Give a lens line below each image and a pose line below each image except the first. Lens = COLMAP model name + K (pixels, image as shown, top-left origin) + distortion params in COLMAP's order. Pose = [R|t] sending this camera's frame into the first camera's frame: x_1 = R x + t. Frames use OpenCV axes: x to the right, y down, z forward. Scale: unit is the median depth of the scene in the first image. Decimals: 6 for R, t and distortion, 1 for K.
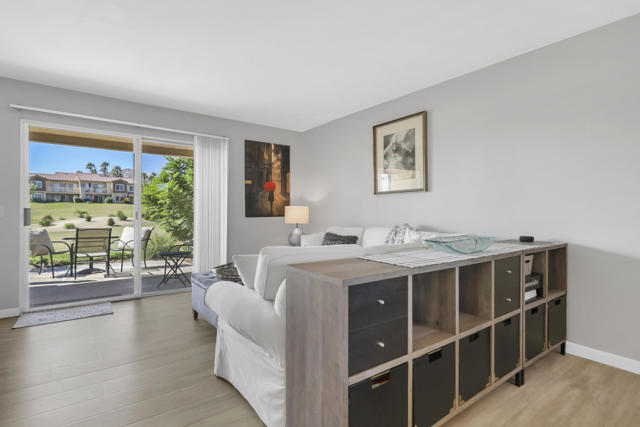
lens RADIAL K [[338.6, 0, 321.4], [0, 338.6, 210.9], [0, 0, 1]] dist [0.022006, 0.000678]
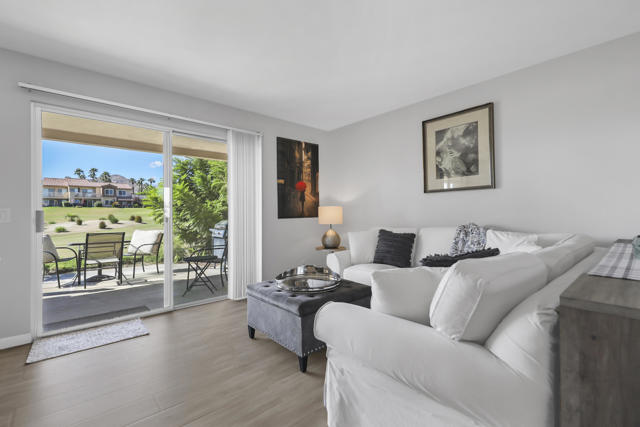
lens RADIAL K [[299.0, 0, 320.9], [0, 299.0, 210.5], [0, 0, 1]] dist [0.015217, -0.000129]
pose [[0.996340, -0.009550, 0.084949, -0.171062], [0.010069, 0.999933, -0.005687, 0.002500], [-0.084889, 0.006522, 0.996369, 0.153220]]
